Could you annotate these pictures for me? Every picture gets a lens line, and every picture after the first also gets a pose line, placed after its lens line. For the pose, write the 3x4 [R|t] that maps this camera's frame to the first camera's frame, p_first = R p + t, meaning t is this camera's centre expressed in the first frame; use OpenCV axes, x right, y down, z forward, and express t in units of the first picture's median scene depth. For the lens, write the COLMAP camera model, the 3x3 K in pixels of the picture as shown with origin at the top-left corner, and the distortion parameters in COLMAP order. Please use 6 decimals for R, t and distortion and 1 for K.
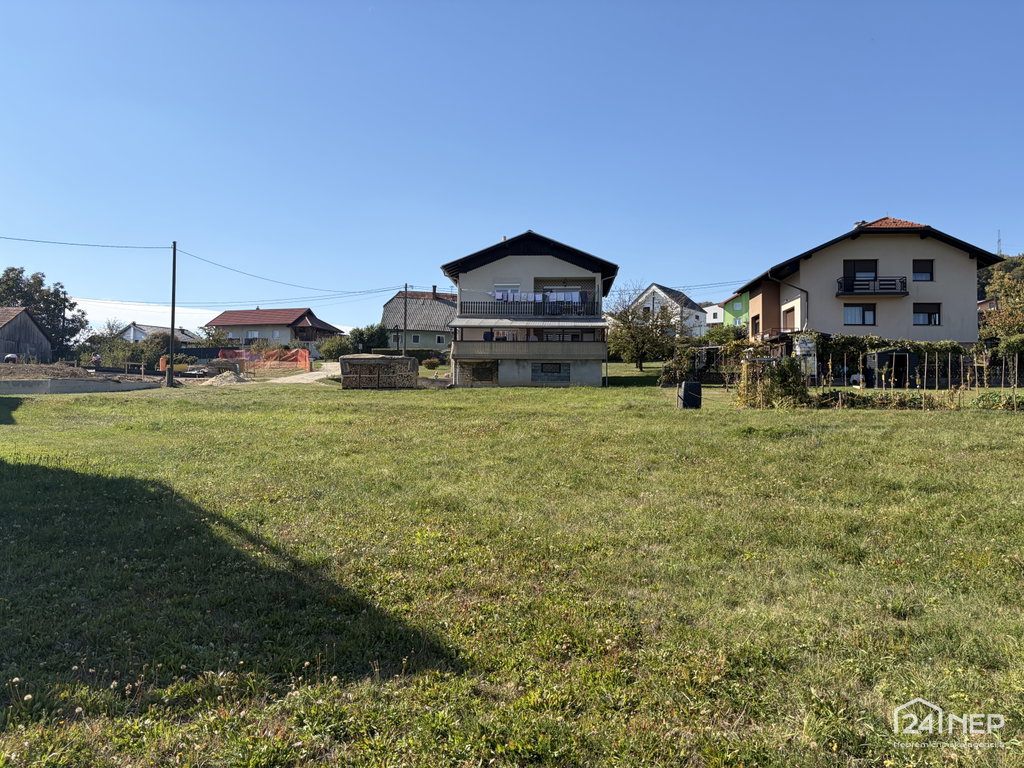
lens RADIAL K [[773.1, 0, 518.9], [0, 773.1, 383.9], [0, 0, 1]] dist [0.046000, -0.042014]
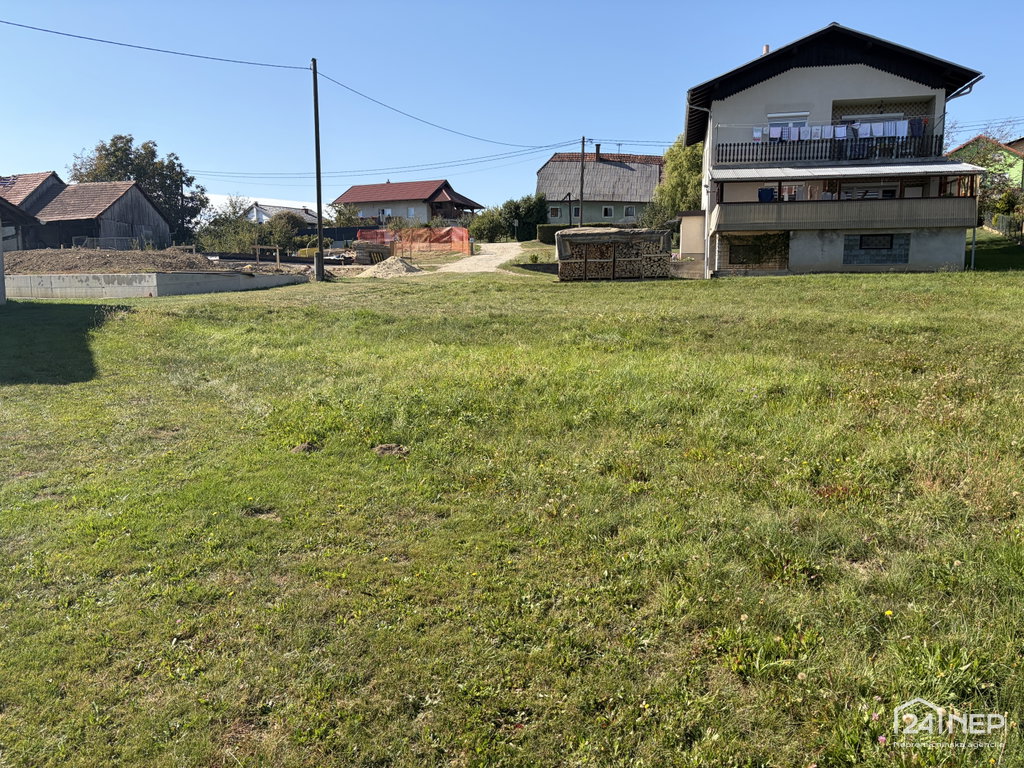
lens RADIAL K [[773.1, 0, 510.7], [0, 773.1, 388.0], [0, 0, 1]] dist [0.046000, -0.042014]
pose [[0.989160, 0.008337, -0.146606, -0.106961], [0.014909, 0.987526, 0.156750, -0.004582], [0.146084, -0.157236, 0.976697, 0.201138]]
